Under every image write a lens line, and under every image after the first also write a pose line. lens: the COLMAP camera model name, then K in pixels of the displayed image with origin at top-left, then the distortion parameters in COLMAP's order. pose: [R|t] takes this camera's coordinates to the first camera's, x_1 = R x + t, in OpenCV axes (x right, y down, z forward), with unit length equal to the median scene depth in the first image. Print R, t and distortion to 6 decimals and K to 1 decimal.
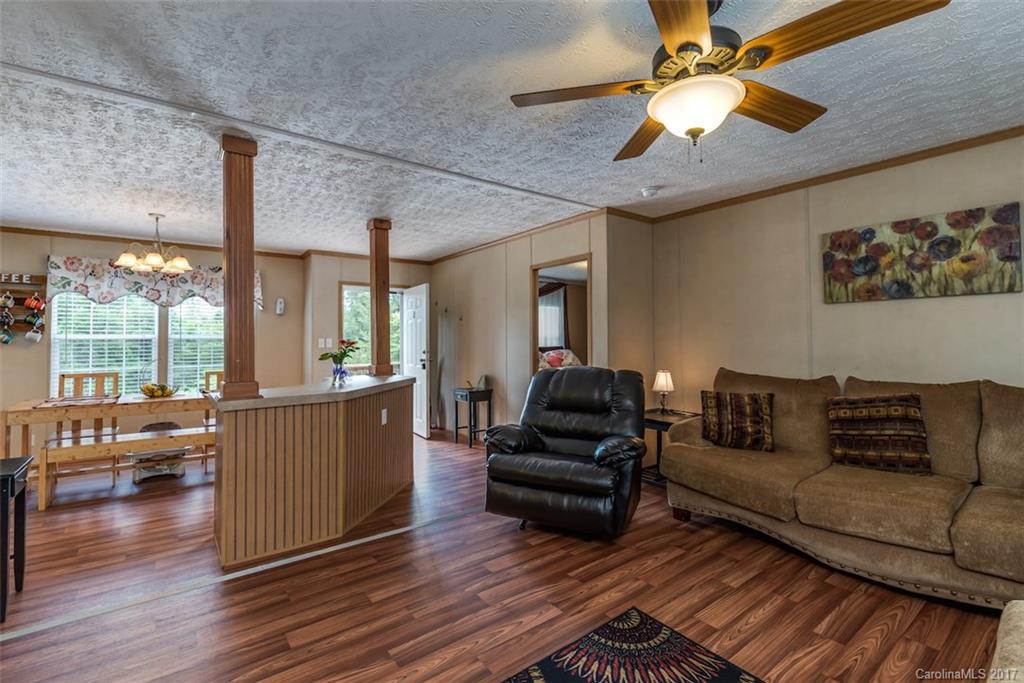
lens RADIAL K [[459.6, 0, 505.4], [0, 459.6, 333.4], [0, 0, 1]] dist [-0.000198, -0.003293]
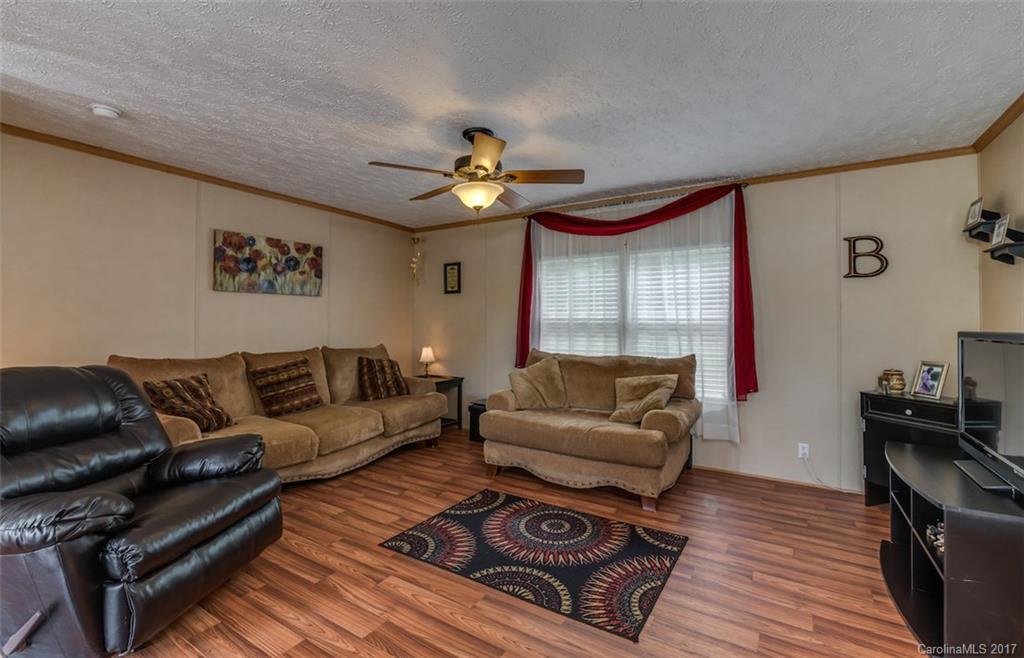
lens RADIAL K [[444.8, 0, 512.0], [0, 444.8, 326.6], [0, 0, 1]] dist [-0.001820, -0.000367]
pose [[-0.360536, -0.003512, 0.932739, -0.198570], [-0.018809, 0.999817, -0.003506, 0.004827], [-0.932556, -0.018808, -0.360536, 0.236193]]
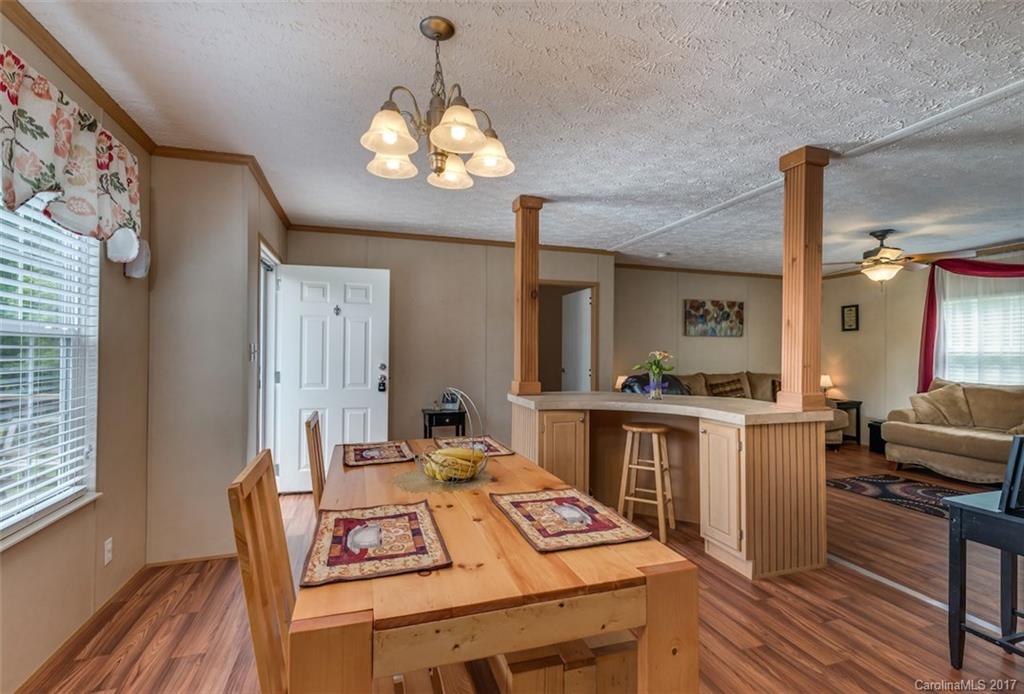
lens RADIAL K [[488.6, 0, 512.0], [0, 488.6, 350.4], [0, 0, 1]] dist [-0.002819, -0.001752]
pose [[0.327798, 0.013696, 0.944649, -0.488955], [-0.025877, 0.999650, -0.005514, 0.008713], [-0.944394, -0.022637, 0.328037, 0.337397]]
